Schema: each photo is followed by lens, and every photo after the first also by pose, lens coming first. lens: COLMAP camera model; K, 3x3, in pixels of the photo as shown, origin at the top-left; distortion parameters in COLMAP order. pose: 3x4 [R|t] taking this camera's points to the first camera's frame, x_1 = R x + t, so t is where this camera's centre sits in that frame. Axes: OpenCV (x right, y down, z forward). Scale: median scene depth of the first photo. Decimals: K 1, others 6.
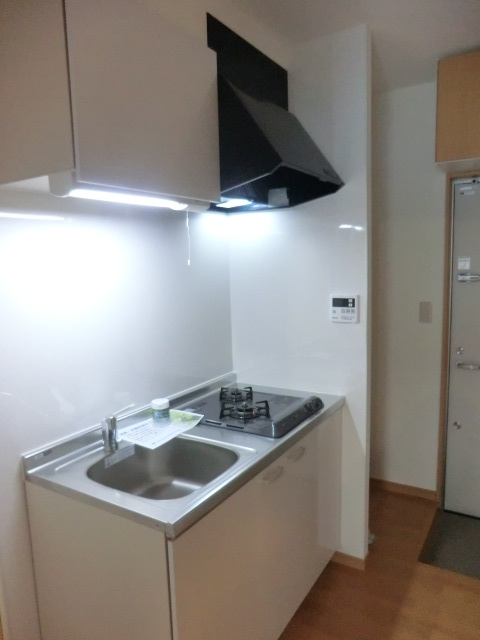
lens RADIAL K [[475.0, 0, 241.5], [0, 475.0, 328.2], [0, 0, 1]] dist [-0.101604, 0.124368]
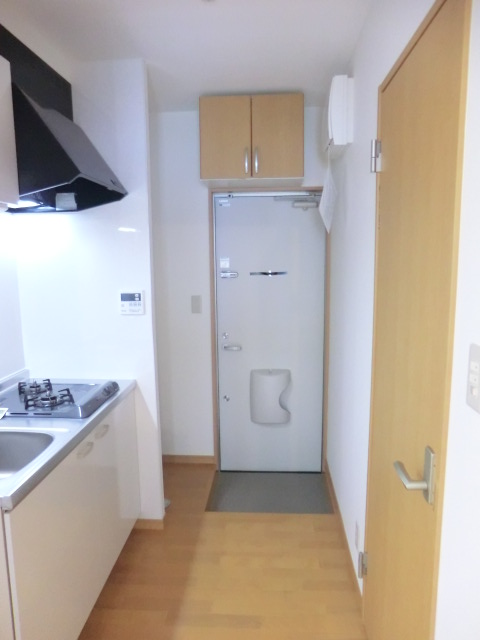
lens RADIAL K [[475.0, 0, 241.5], [0, 475.0, 328.2], [0, 0, 1]] dist [-0.101604, 0.124368]
pose [[0.883058, -0.053895, 0.466159, -0.083083], [0.053278, 0.998474, 0.014512, 0.018203], [-0.466230, 0.012021, 0.884582, -0.129930]]
